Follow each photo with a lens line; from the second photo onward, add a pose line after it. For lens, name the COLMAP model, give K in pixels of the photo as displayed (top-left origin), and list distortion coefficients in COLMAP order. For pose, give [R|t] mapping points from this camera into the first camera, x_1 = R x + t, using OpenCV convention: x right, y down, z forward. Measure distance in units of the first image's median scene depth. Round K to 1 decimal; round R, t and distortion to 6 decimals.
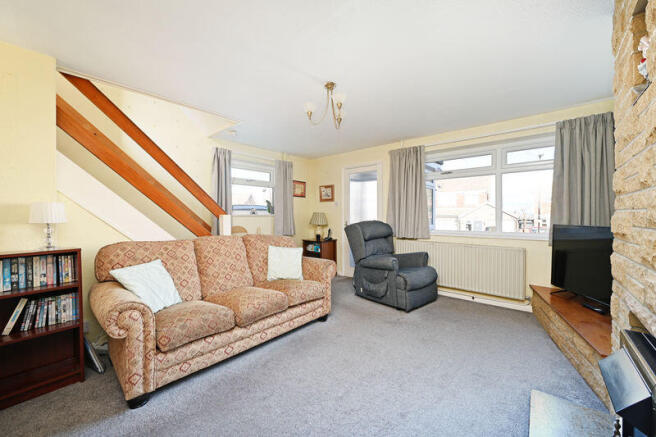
lens RADIAL K [[257.8, 0, 326.5], [0, 257.8, 217.9], [0, 0, 1]] dist [0.001316, -0.000171]
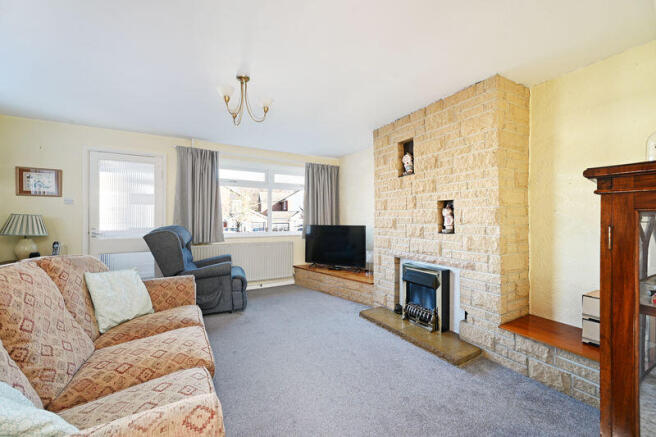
lens RADIAL K [[257.8, 0, 326.9], [0, 257.8, 218.5], [0, 0, 1]] dist [0.001316, -0.000171]
pose [[0.343847, 0.000698, 0.939025, -0.519860], [0.007387, 0.999967, -0.003448, -0.008110], [-0.938997, 0.008122, 0.343831, 0.278959]]
